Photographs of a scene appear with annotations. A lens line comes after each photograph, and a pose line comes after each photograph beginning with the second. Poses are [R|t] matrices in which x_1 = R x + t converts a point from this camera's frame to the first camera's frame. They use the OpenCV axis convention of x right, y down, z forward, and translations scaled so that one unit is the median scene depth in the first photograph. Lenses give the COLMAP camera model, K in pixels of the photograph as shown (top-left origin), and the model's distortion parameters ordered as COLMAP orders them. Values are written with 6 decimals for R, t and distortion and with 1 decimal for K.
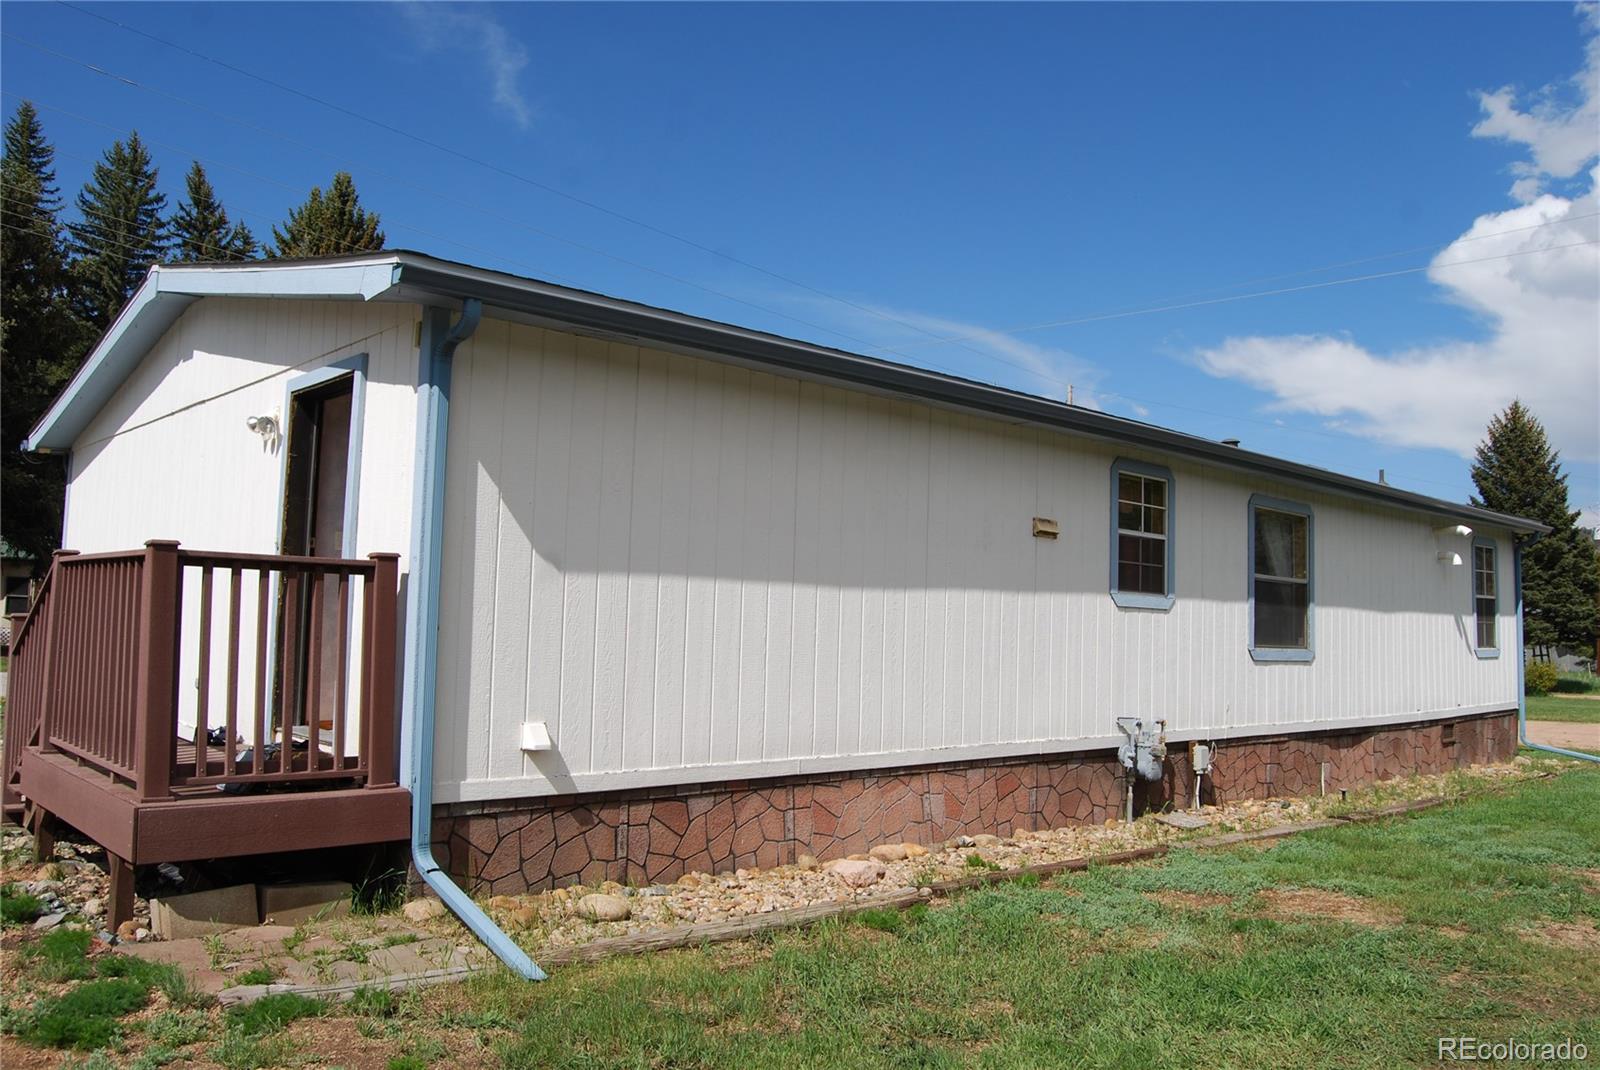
lens RADIAL K [[1254.6, 0, 800.0], [0, 1254.6, 535.0], [0, 0, 1]] dist [-0.087243, 0.013981]
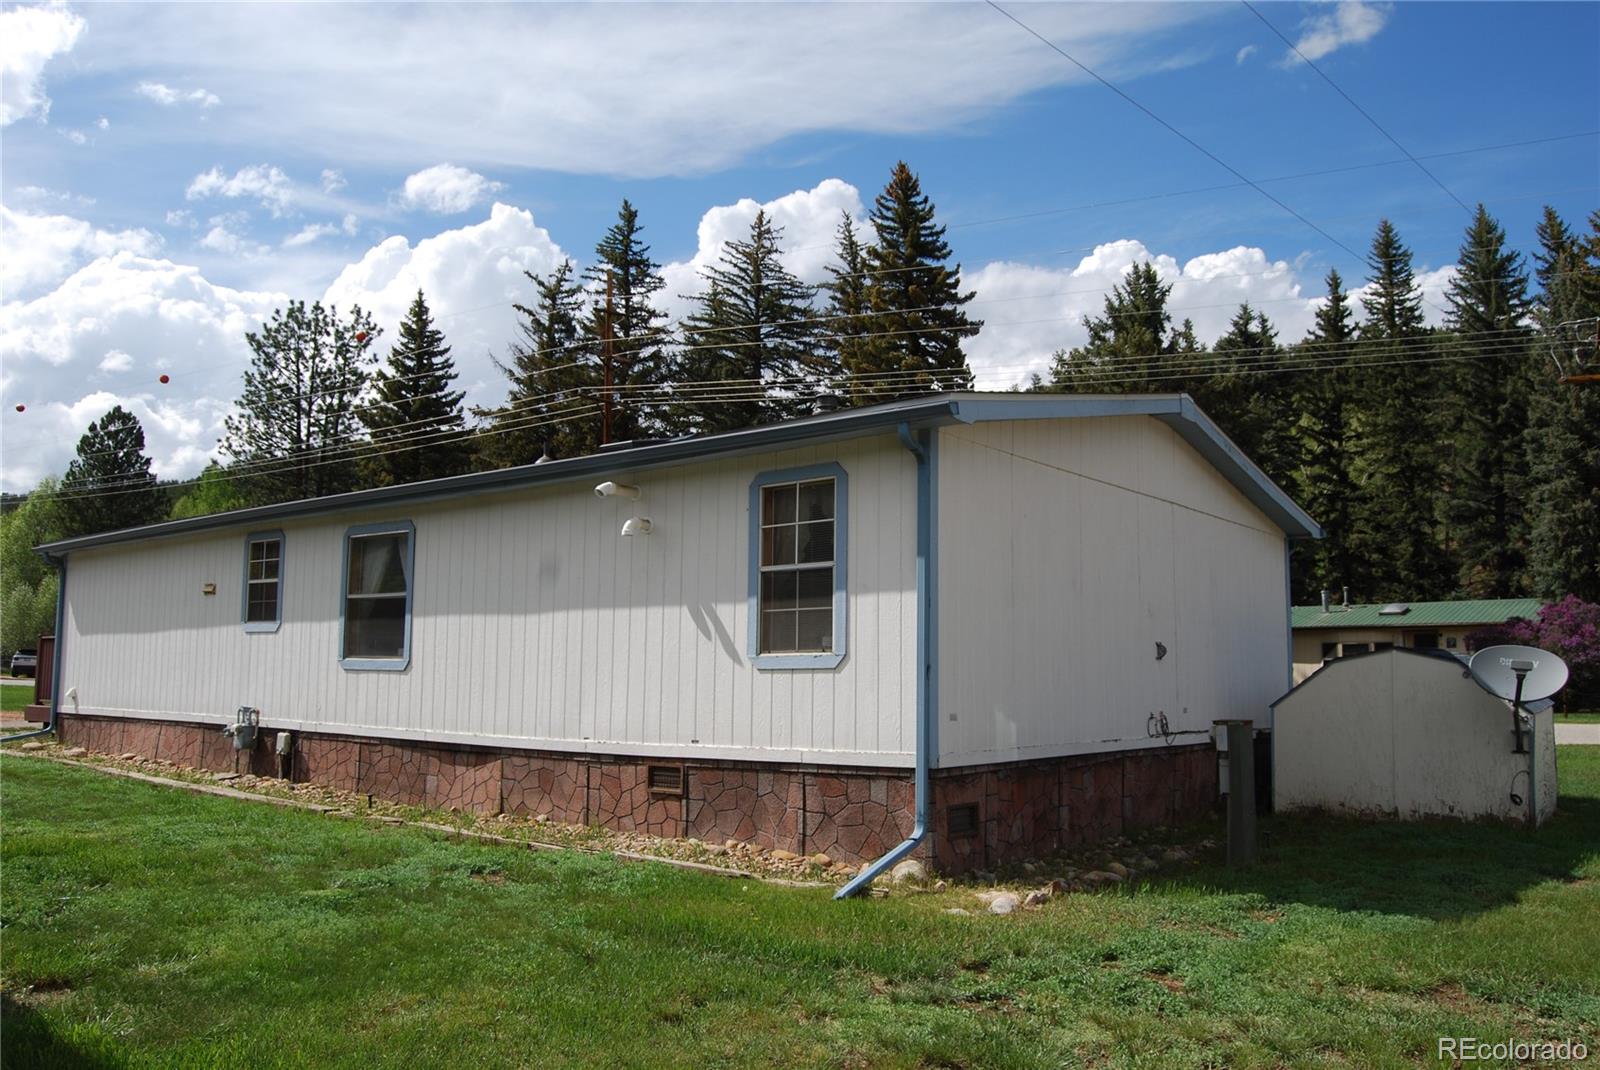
lens RADIAL K [[1254.6, 0, 800.0], [0, 1254.6, 535.0], [0, 0, 1]] dist [-0.087243, 0.013981]
pose [[0.147546, -0.131729, -0.980244, 1.716588], [0.075125, 0.989720, -0.121695, 0.162054], [0.986198, -0.055685, 0.155926, 1.346086]]
